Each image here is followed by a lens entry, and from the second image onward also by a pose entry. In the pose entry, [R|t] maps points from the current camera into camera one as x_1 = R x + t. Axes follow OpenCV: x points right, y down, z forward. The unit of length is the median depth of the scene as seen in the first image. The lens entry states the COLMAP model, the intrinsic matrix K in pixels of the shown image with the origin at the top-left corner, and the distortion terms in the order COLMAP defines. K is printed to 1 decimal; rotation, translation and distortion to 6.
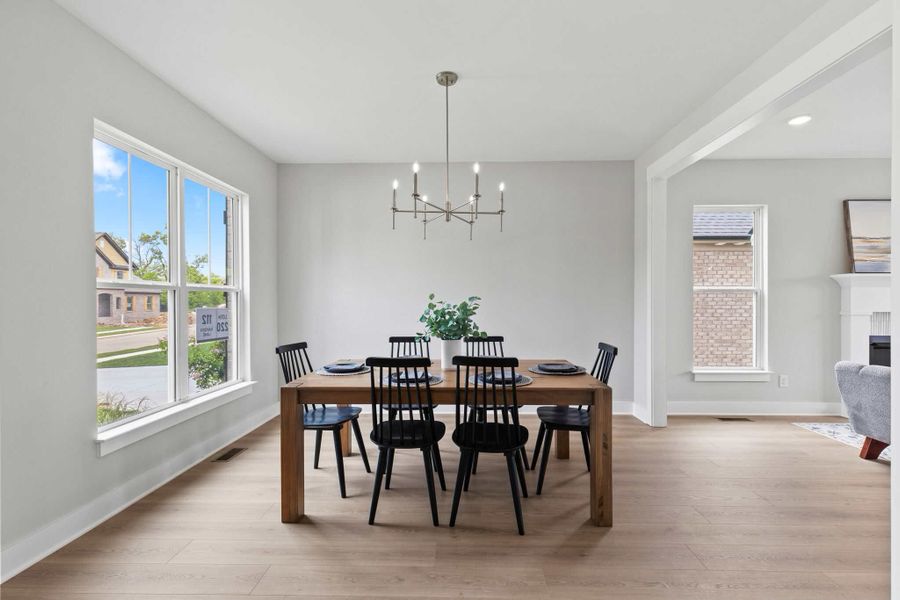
lens RADIAL K [[409.2, 0, 457.5], [0, 409.2, 302.4], [0, 0, 1]] dist [0.000250, 0.000529]
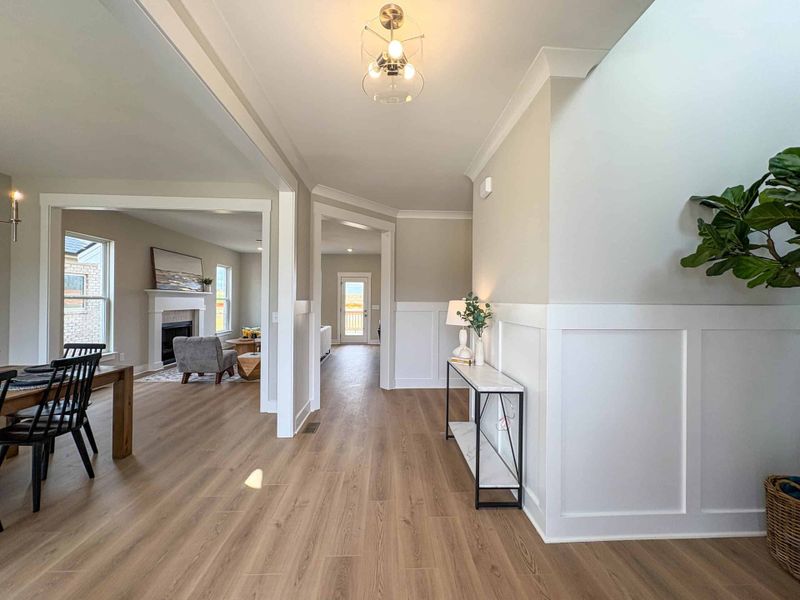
lens RADIAL K [[309.4, 0, 400.0], [0, 309.4, 300.0], [0, 0, 1]] dist [-0.001773, -0.000354]
pose [[-0.058678, 0.006756, 0.998254, -0.586705], [-0.003222, 0.999971, -0.006957, -0.025165], [-0.998272, -0.003625, -0.058654, 0.027845]]
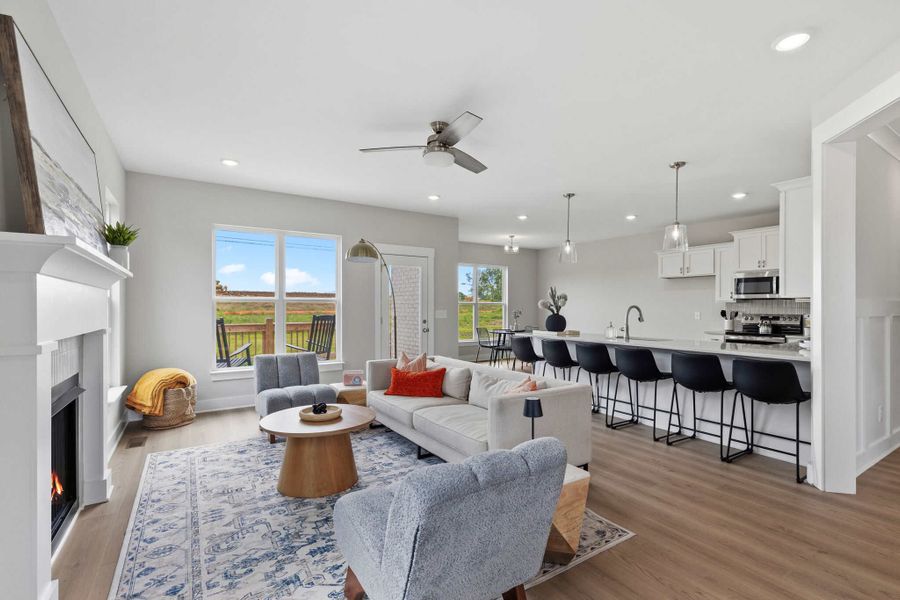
lens RADIAL K [[409.2, 0, 457.5], [0, 409.2, 302.4], [0, 0, 1]] dist [0.000250, 0.000529]
pose [[-0.563955, 0.013557, 0.825694, 0.628217], [0.009011, 0.999907, -0.010263, -0.013002], [-0.825756, 0.001653, -0.564024, 1.212325]]
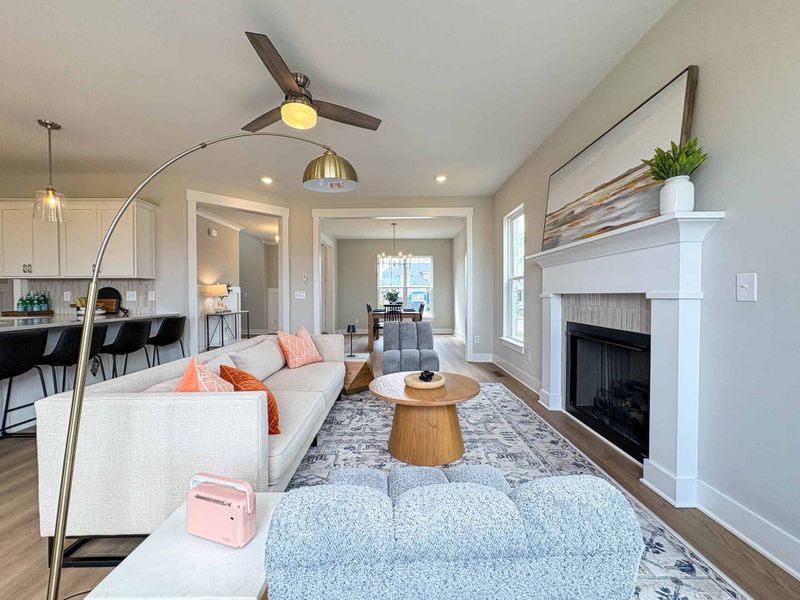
lens RADIAL K [[322.9, 0, 395.8], [0, 322.9, 298.7], [0, 0, 1]] dist [0.001448, -0.000051]
pose [[0.007764, 0.013000, -0.999885, 2.325115], [-0.002389, 0.999913, 0.012982, 0.033006], [0.999967, 0.002288, 0.007794, 0.871450]]
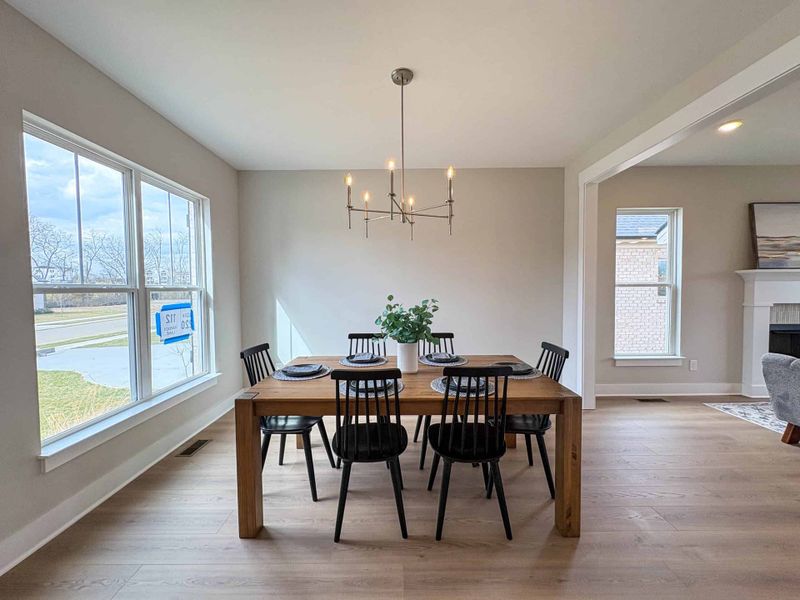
lens RADIAL K [[322.9, 0, 395.8], [0, 322.9, 298.7], [0, 0, 1]] dist [0.001448, -0.000051]
pose [[0.999909, -0.006758, 0.011682, -0.044325], [0.006426, 0.999580, 0.028255, -0.029106], [-0.011868, -0.028177, 0.999532, 0.169390]]
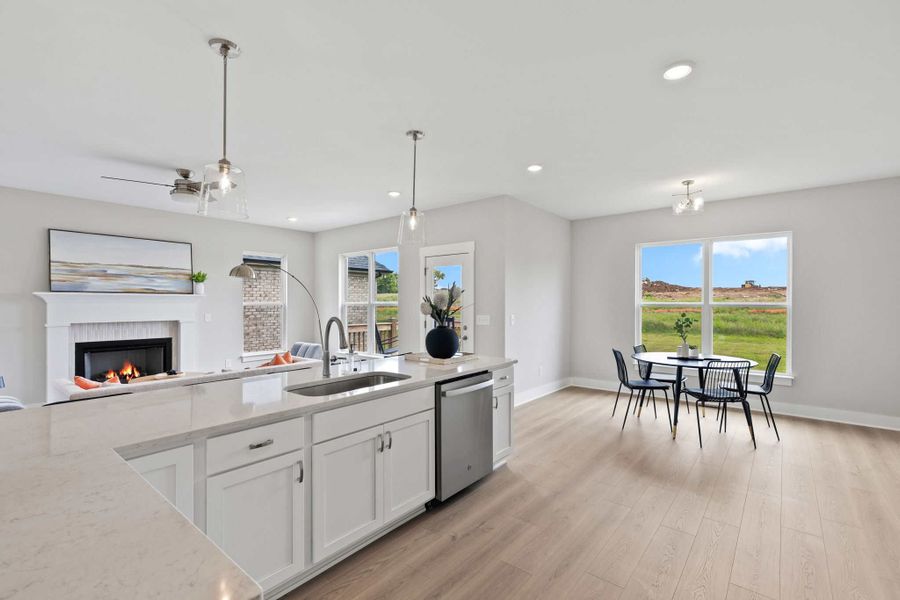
lens RADIAL K [[409.2, 0, 457.5], [0, 409.2, 302.4], [0, 0, 1]] dist [0.000250, 0.000529]
pose [[0.604928, 0.003526, 0.796272, 0.993214], [0.002864, 0.999974, -0.006603, -0.038711], [-0.796275, 0.006275, 0.604902, -0.875724]]
